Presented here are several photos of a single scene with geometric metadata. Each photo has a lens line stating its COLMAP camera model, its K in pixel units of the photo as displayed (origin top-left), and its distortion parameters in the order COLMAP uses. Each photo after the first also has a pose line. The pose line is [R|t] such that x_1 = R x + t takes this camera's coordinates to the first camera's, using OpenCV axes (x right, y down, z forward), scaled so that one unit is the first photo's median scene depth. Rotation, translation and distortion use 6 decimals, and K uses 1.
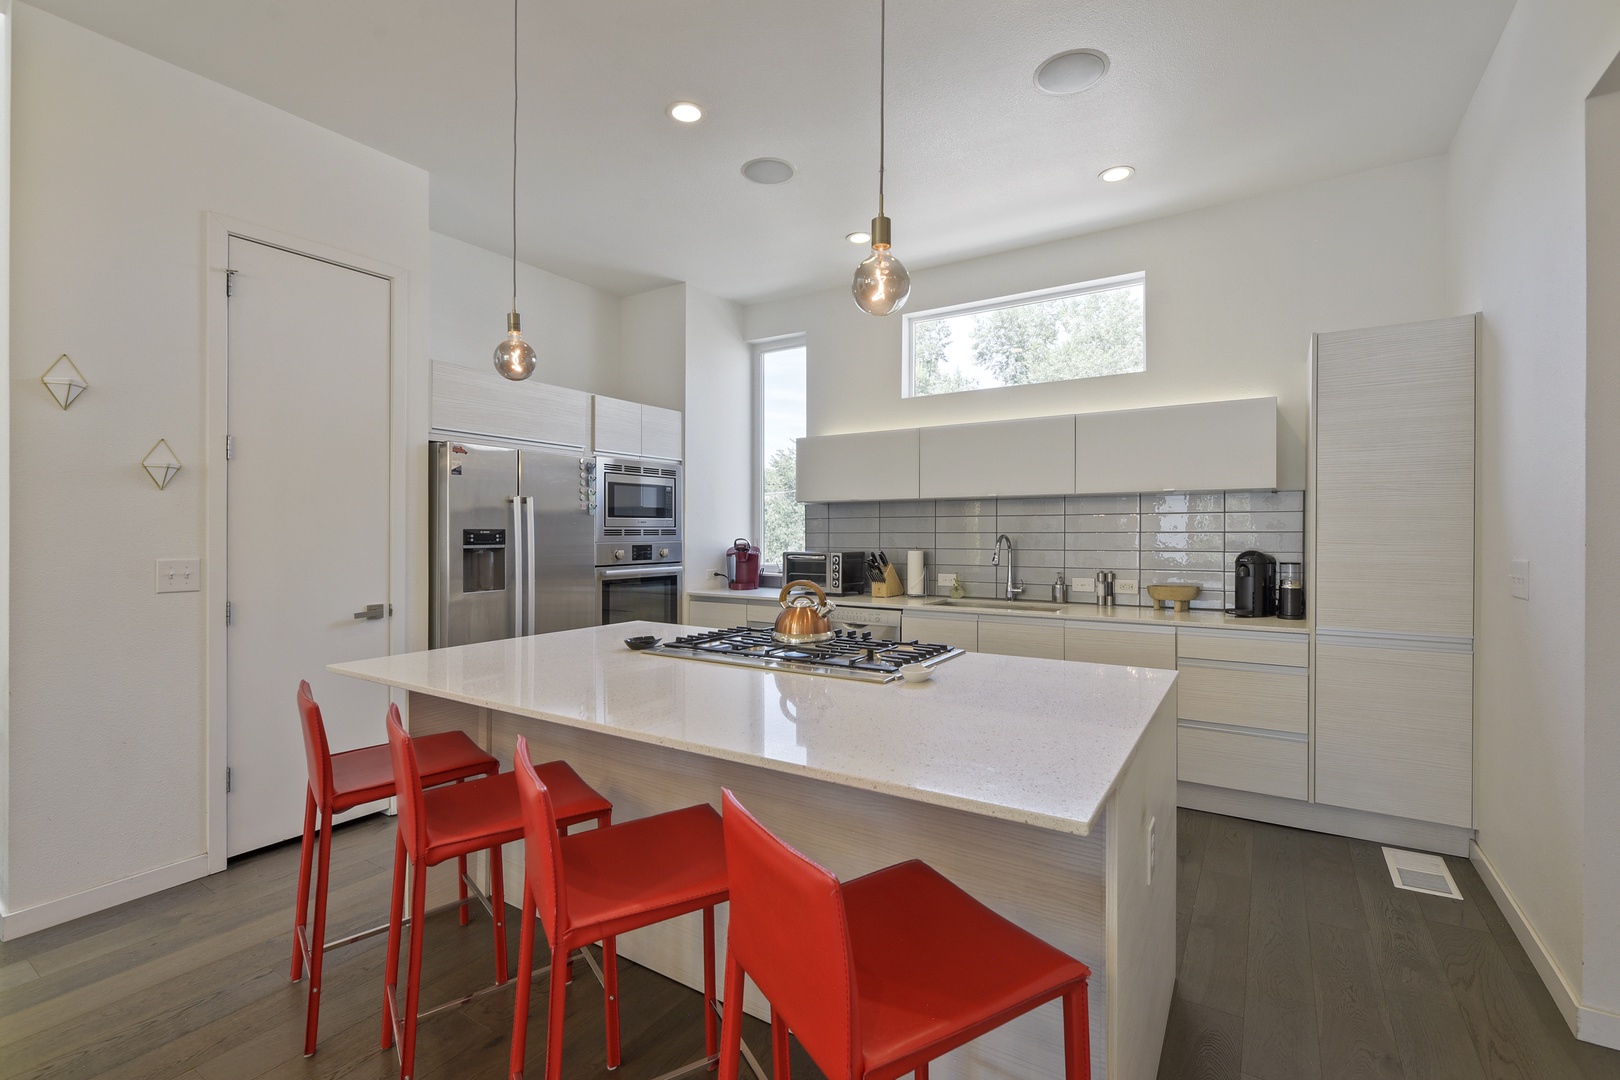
lens RADIAL K [[738.4, 0, 810.0], [0, 738.4, 540.0], [0, 0, 1]] dist [-0.031961, -0.000113]
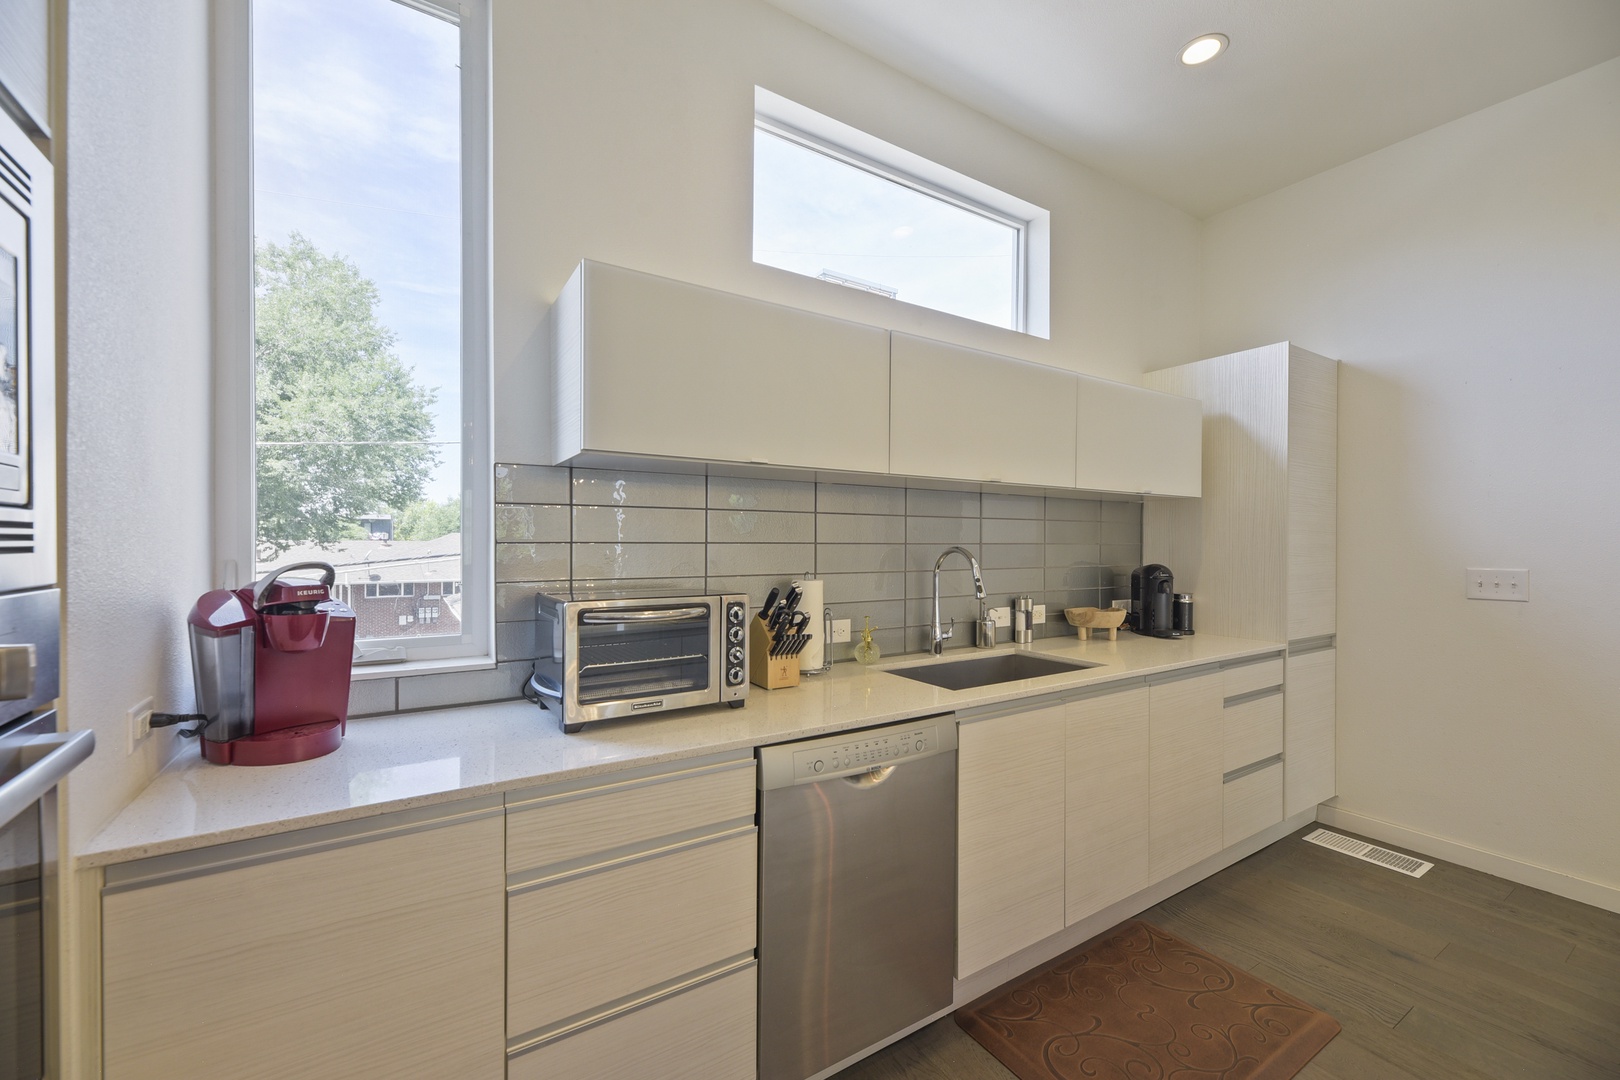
lens RADIAL K [[660.4, 0, 810.0], [0, 660.4, 540.0], [0, 0, 1]] dist [-0.000103, 0.000008]
pose [[0.404757, 0.003091, 0.914419, -0.276394], [0.000660, 0.999993, -0.003672, -0.010894], [-0.914424, 0.002090, 0.404752, 0.869548]]
